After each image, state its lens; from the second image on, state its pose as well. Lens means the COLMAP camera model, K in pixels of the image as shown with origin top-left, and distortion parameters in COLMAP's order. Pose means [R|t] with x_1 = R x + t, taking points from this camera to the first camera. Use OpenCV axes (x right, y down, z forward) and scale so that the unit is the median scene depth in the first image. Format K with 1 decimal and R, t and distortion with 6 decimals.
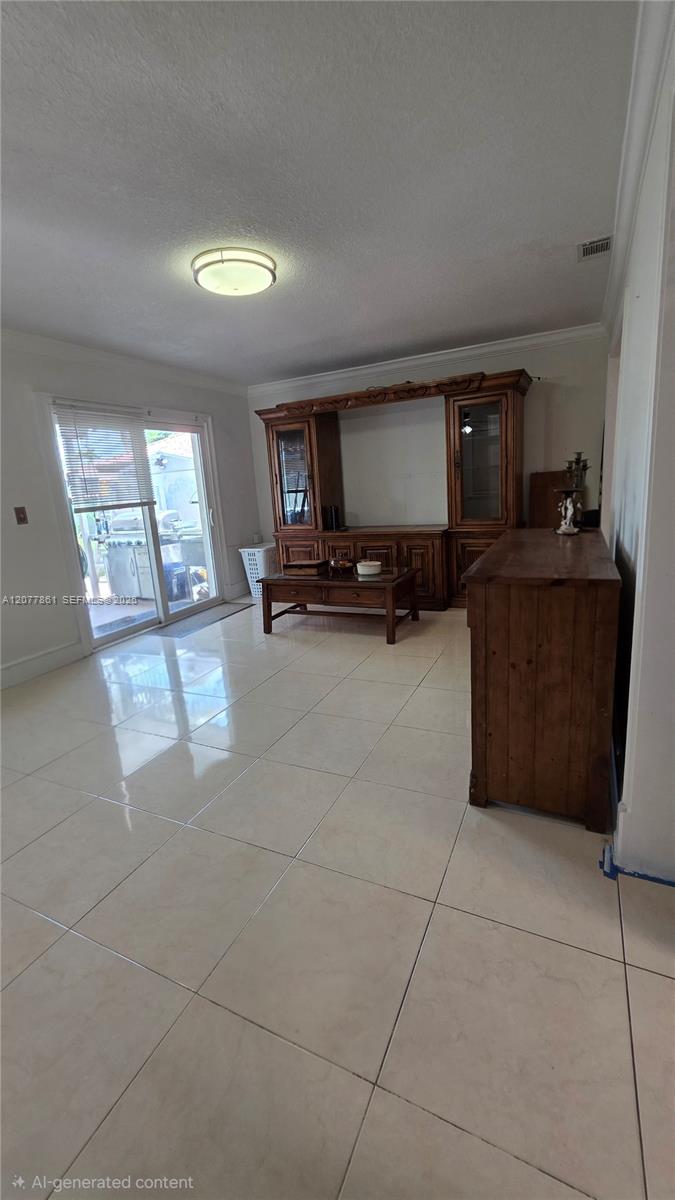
lens RADIAL K [[488.2, 0, 339.5], [0, 488.2, 595.4], [0, 0, 1]] dist [0.015131, 0.000129]
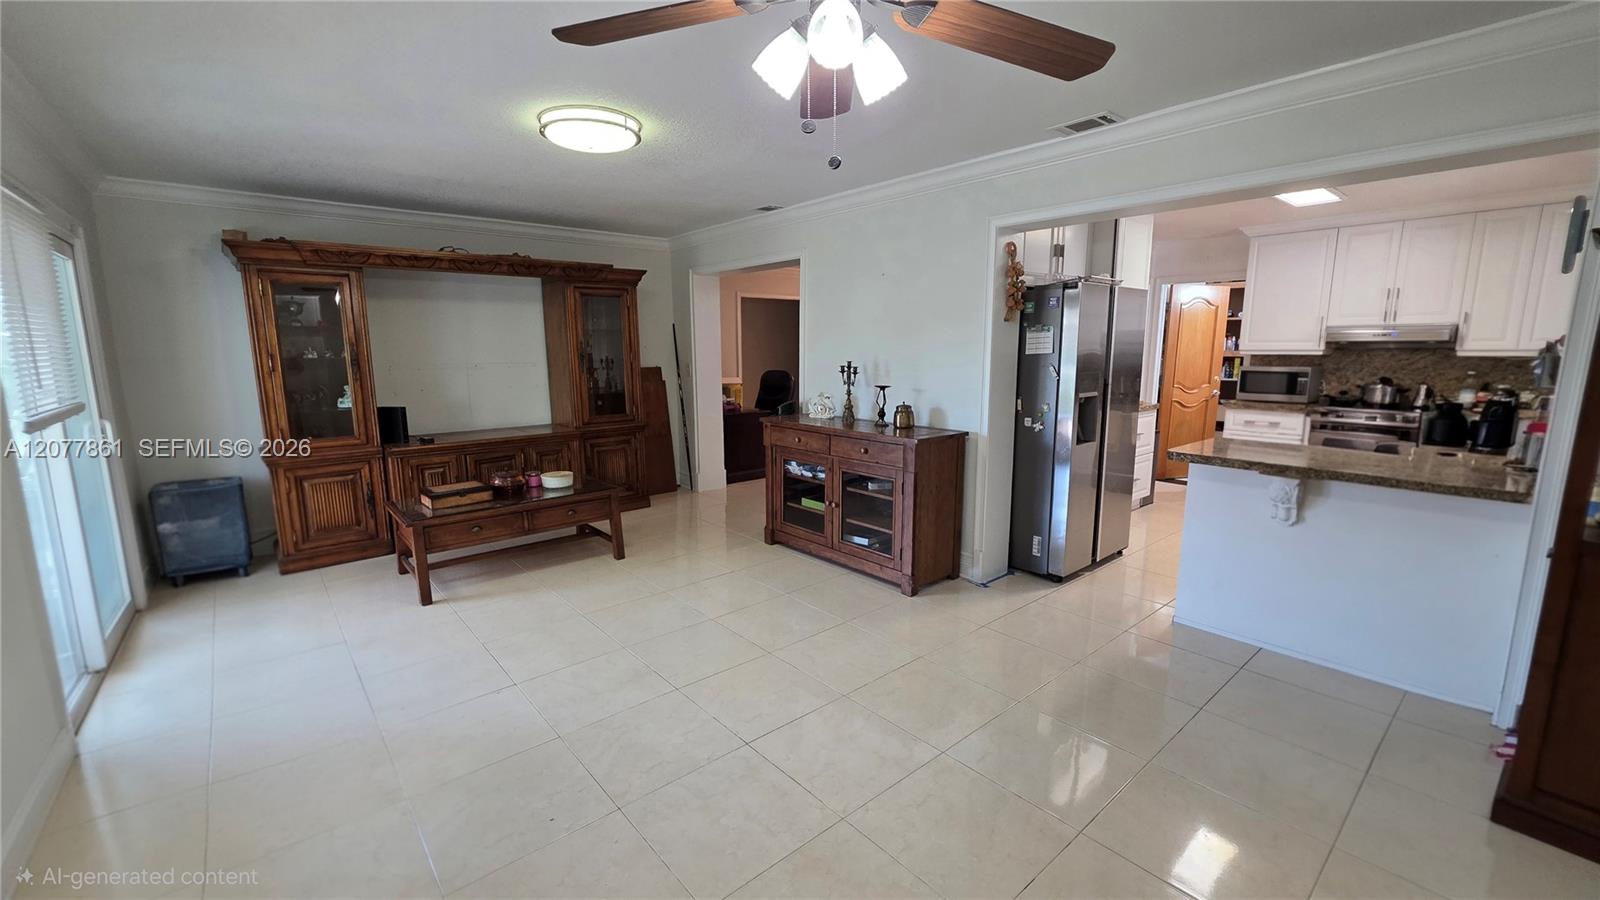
lens RADIAL K [[650.9, 0, 801.5], [0, 650.9, 451.8], [0, 0, 1]] dist [0.015131, 0.000129]
pose [[0.409612, -0.088753, 0.907932, -0.684611], [0.186530, 0.982377, 0.011878, -0.036201], [-0.892987, 0.164491, 0.418948, 0.172066]]
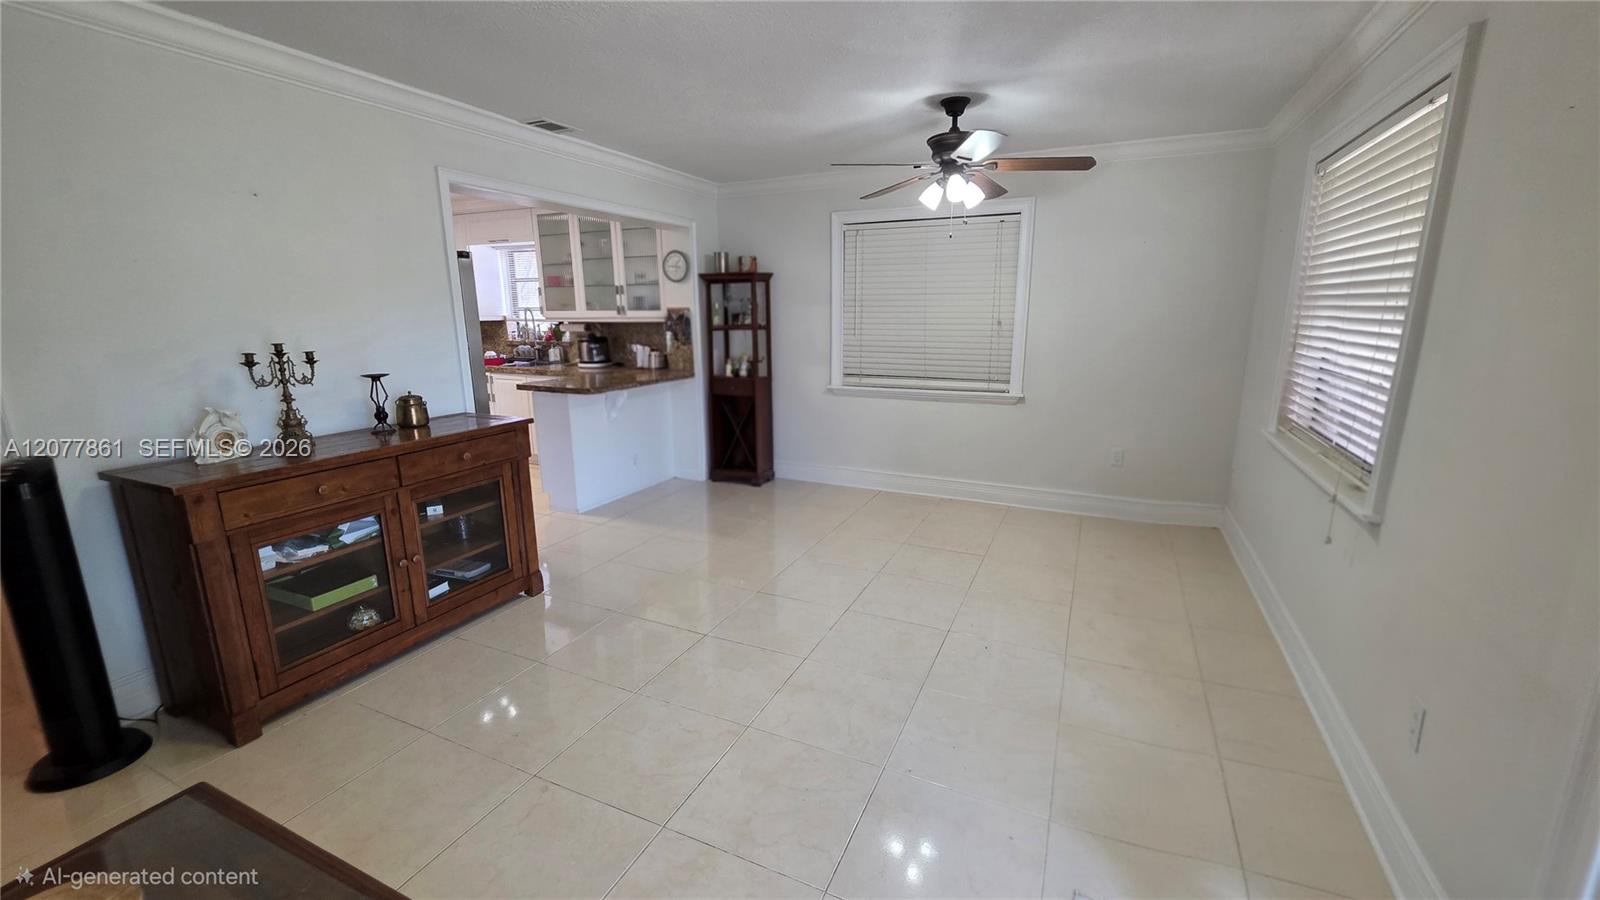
lens RADIAL K [[650.9, 0, 800.1], [0, 650.9, 451.3], [0, 0, 1]] dist [0.015131, 0.000129]
pose [[-0.997703, 0.067699, 0.002255, -0.204577], [0.061975, 0.898889, 0.433772, -0.275370], [0.027339, 0.432915, -0.901020, 1.044443]]
